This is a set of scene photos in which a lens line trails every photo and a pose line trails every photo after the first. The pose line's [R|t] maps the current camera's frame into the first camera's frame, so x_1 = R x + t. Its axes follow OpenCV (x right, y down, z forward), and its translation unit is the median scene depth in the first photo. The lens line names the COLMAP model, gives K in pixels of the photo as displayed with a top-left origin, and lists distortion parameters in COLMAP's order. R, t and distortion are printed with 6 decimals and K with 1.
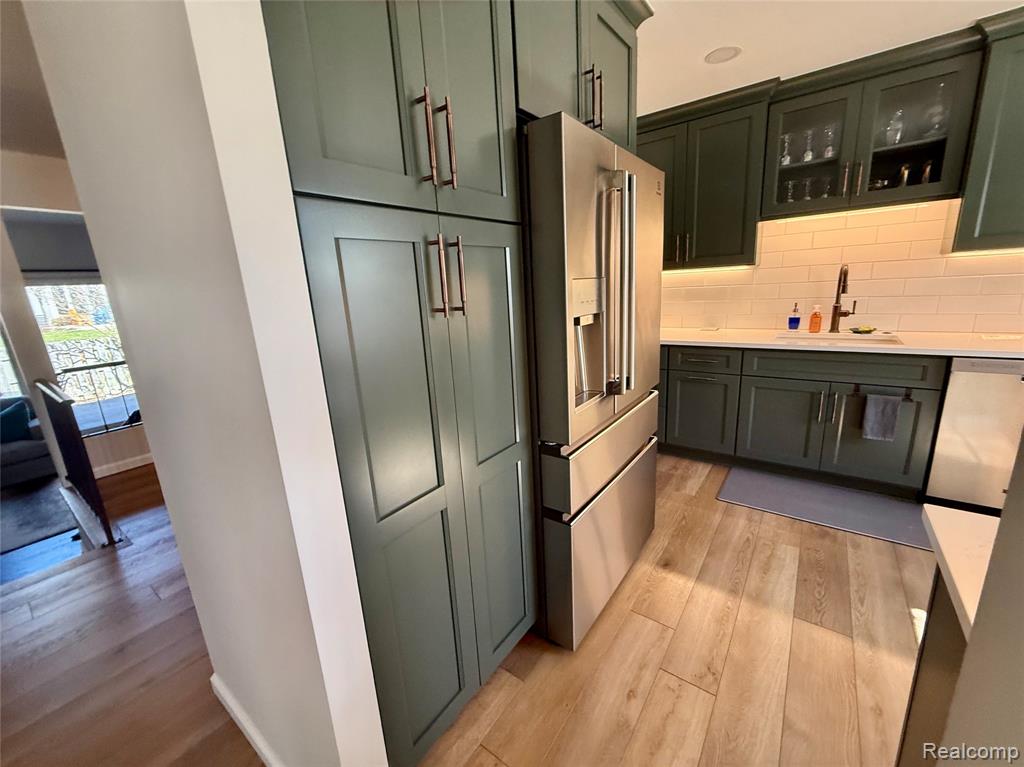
lens RADIAL K [[412.8, 0, 510.6], [0, 412.8, 381.3], [0, 0, 1]] dist [0.002750, -0.000719]
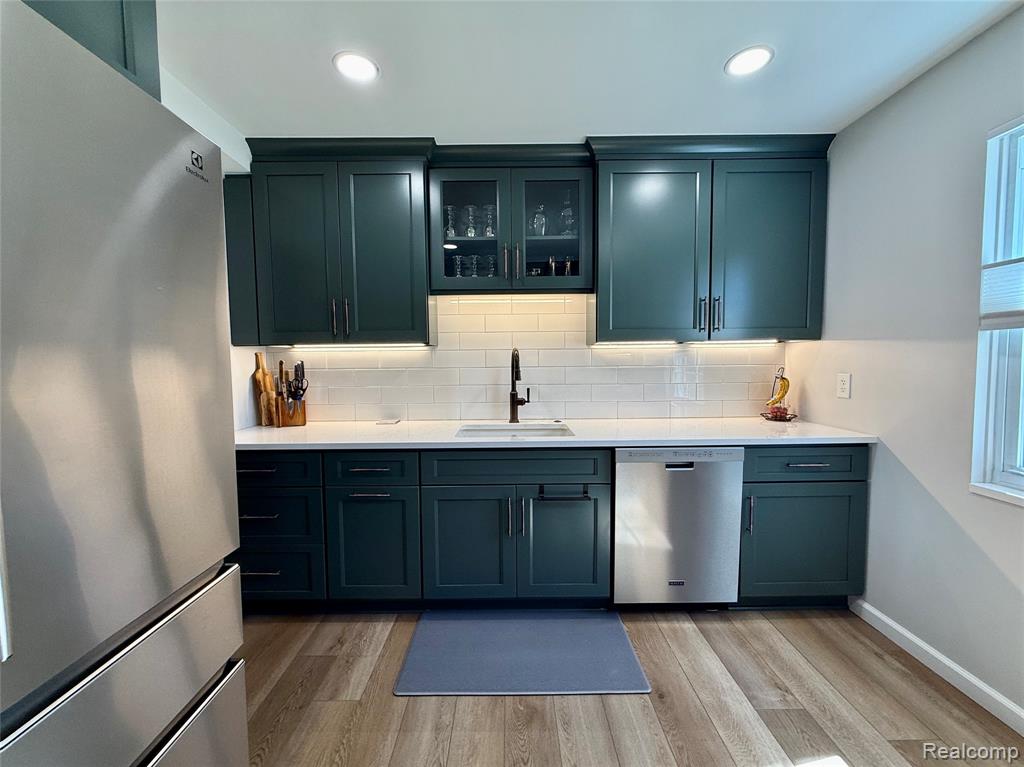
lens RADIAL K [[412.8, 0, 510.9], [0, 412.8, 382.6], [0, 0, 1]] dist [0.002750, -0.000719]
pose [[0.800952, 0.017572, 0.598470, 0.271285], [0.103532, 0.980447, -0.167347, -0.061424], [-0.589709, 0.195998, 0.783472, 0.323320]]
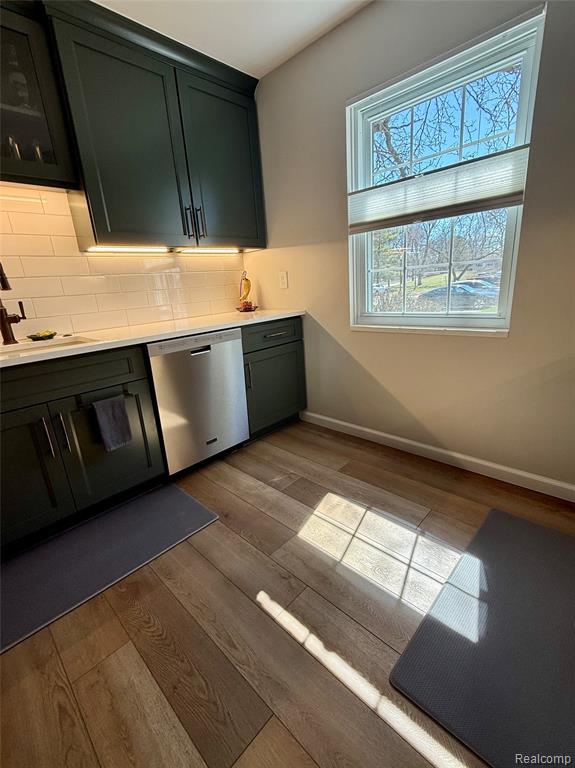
lens RADIAL K [[342.4, 0, 287.6], [0, 342.4, 380.9], [0, 0, 1]] dist [0.001191, -0.000146]
pose [[0.137245, -0.231056, 0.963212, 0.247584], [0.290090, 0.939154, 0.183951, -0.022775], [-0.947107, 0.254171, 0.195921, 0.458742]]
